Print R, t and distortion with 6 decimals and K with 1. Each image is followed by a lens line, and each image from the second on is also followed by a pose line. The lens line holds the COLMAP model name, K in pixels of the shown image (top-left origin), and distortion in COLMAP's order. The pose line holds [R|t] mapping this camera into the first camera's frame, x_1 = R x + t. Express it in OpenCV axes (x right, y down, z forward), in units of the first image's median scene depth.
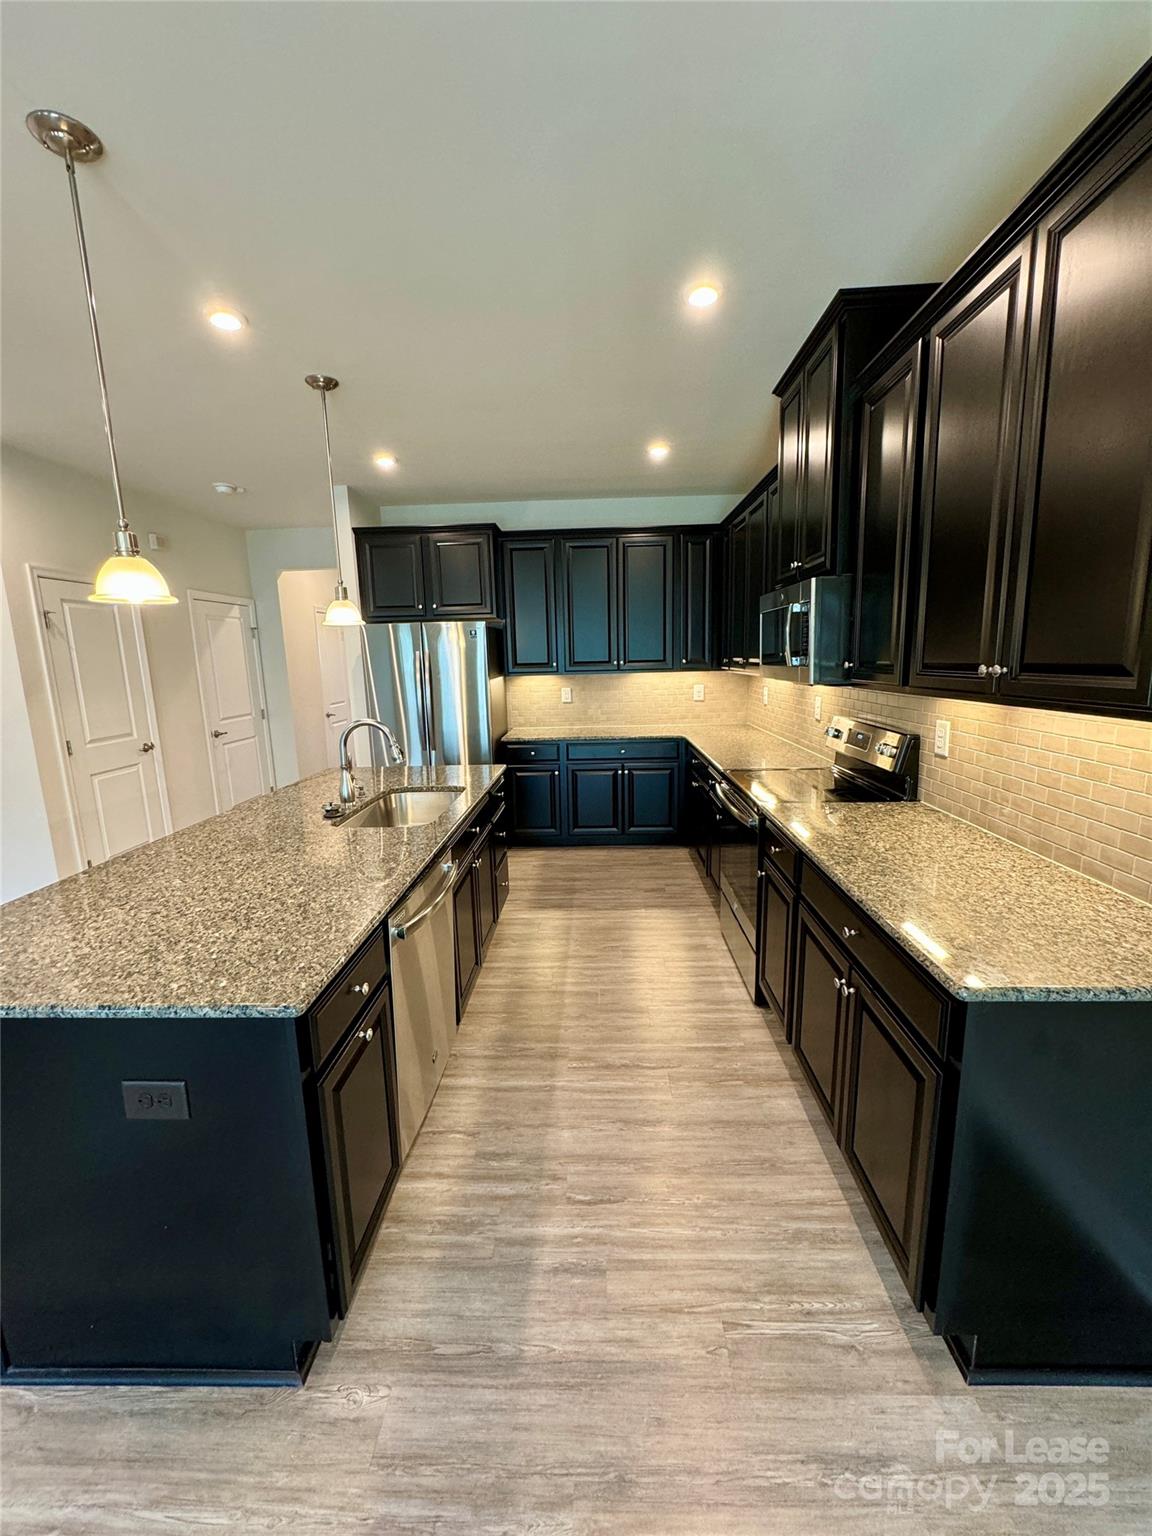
lens RADIAL K [[611.9, 0, 577.4], [0, 611.9, 765.9], [0, 0, 1]] dist [-0.002406, 0.000507]
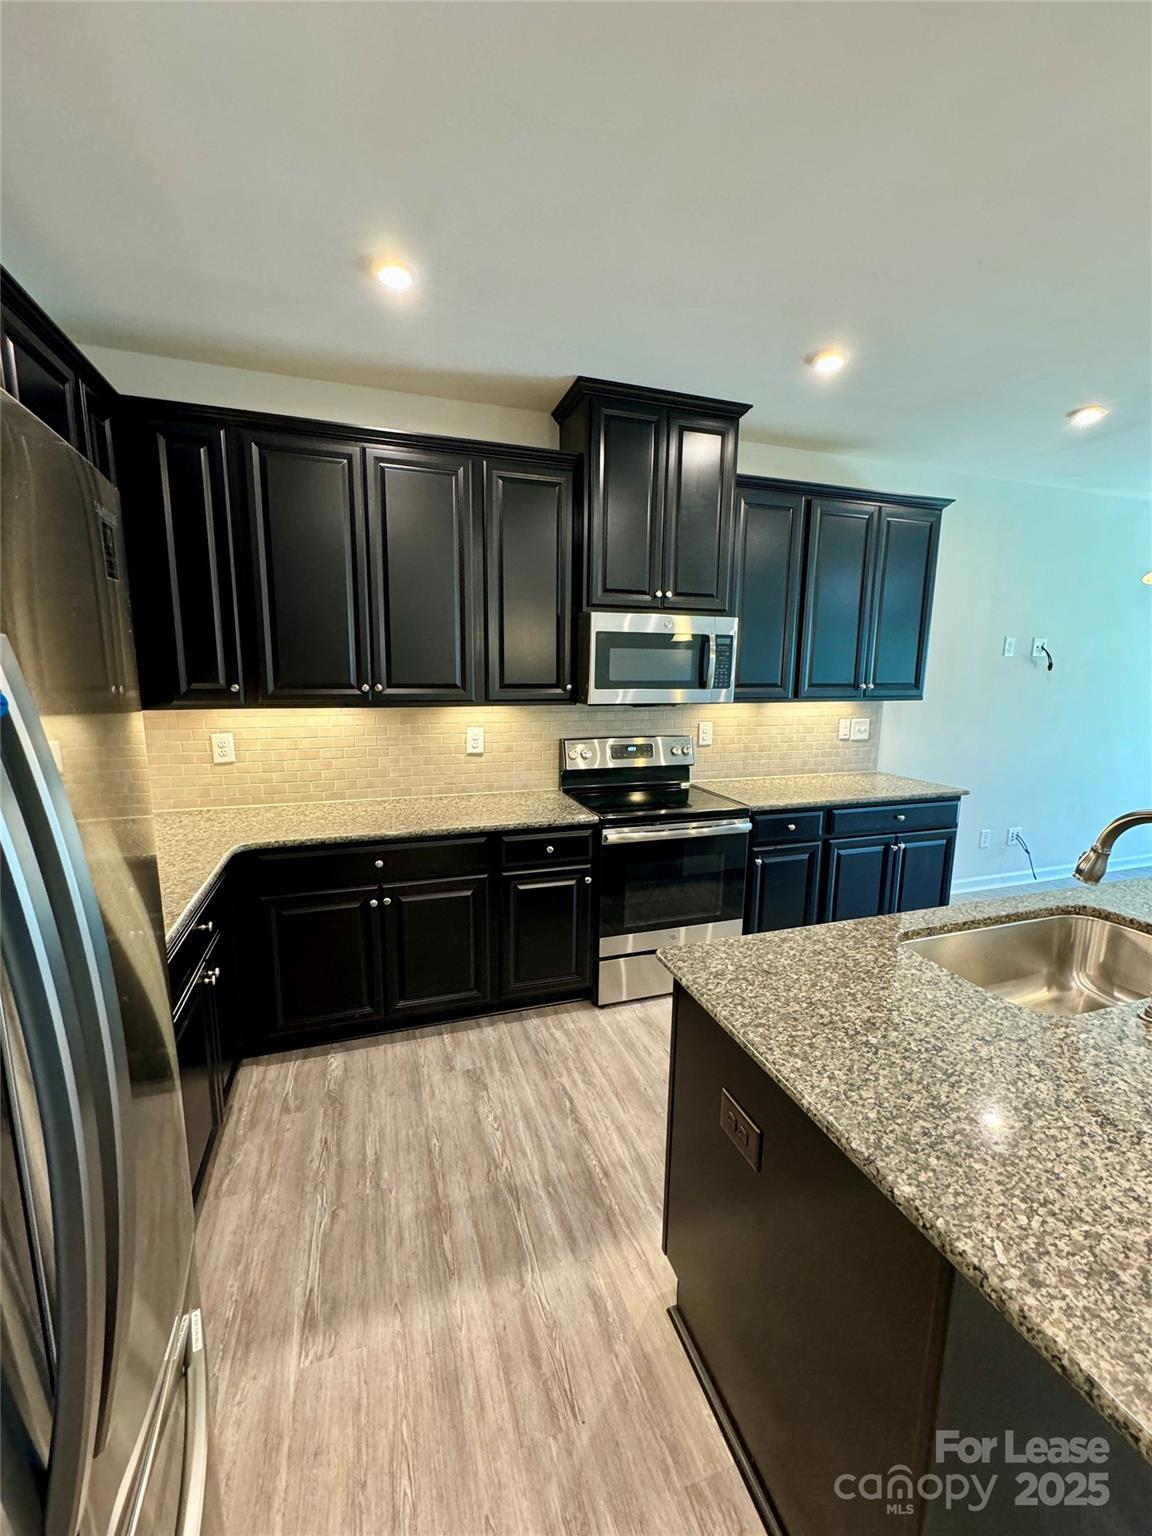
lens RADIAL K [[611.9, 0, 577.4], [0, 611.9, 765.9], [0, 0, 1]] dist [-0.002406, 0.000507]
pose [[-0.349224, -0.119406, 0.929400, -0.524121], [0.169198, 0.967509, 0.187879, -0.226104], [-0.921637, 0.222864, -0.317674, 1.321213]]
